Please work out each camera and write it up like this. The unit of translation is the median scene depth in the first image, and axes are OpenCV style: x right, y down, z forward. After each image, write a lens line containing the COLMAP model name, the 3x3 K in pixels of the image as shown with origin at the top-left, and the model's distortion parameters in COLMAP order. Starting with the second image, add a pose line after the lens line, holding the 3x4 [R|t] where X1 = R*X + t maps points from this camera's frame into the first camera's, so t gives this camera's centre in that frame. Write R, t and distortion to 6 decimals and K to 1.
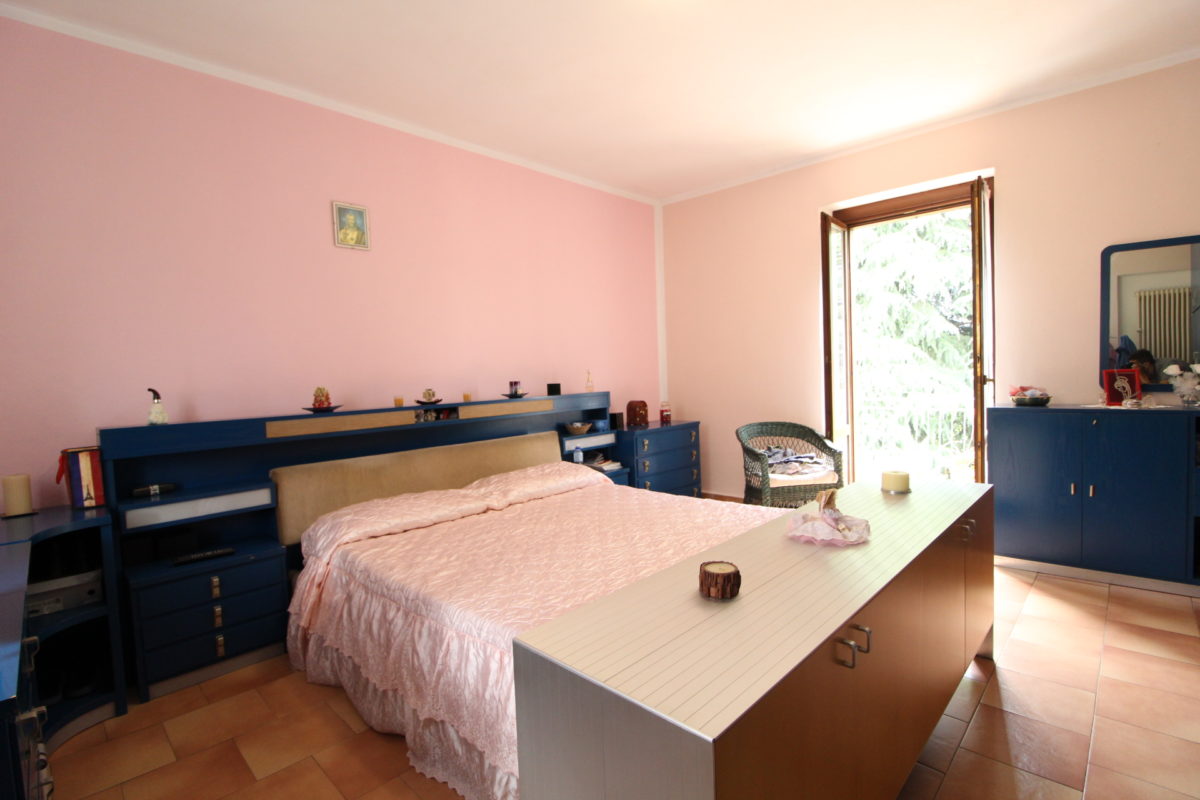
lens RADIAL K [[555.3, 0, 601.7], [0, 555.3, 400.7], [0, 0, 1]] dist [-0.012998, -0.002660]
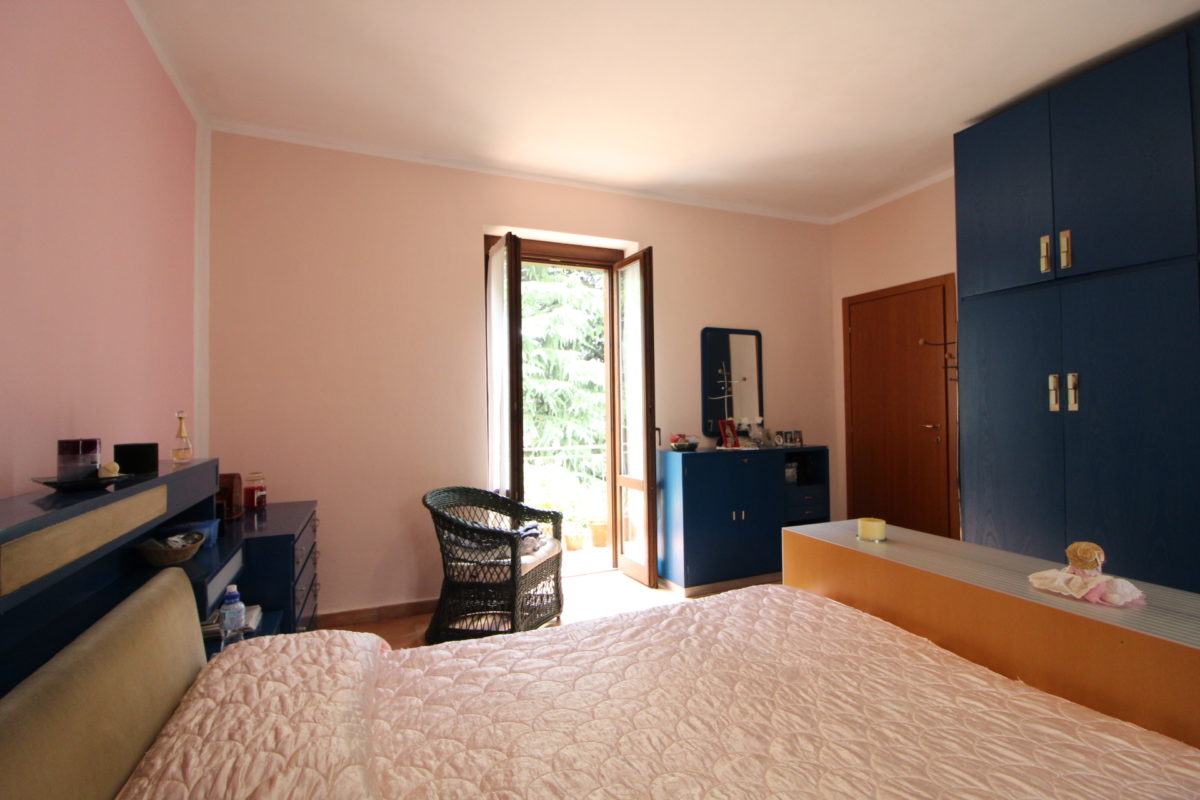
lens RADIAL K [[555.3, 0, 597.8], [0, 555.3, 397.2], [0, 0, 1]] dist [-0.012998, -0.002660]
pose [[0.374942, 0.050772, 0.925657, -0.321590], [0.040893, 0.996621, -0.071229, -0.022575], [-0.926146, 0.064559, 0.371599, 0.576306]]
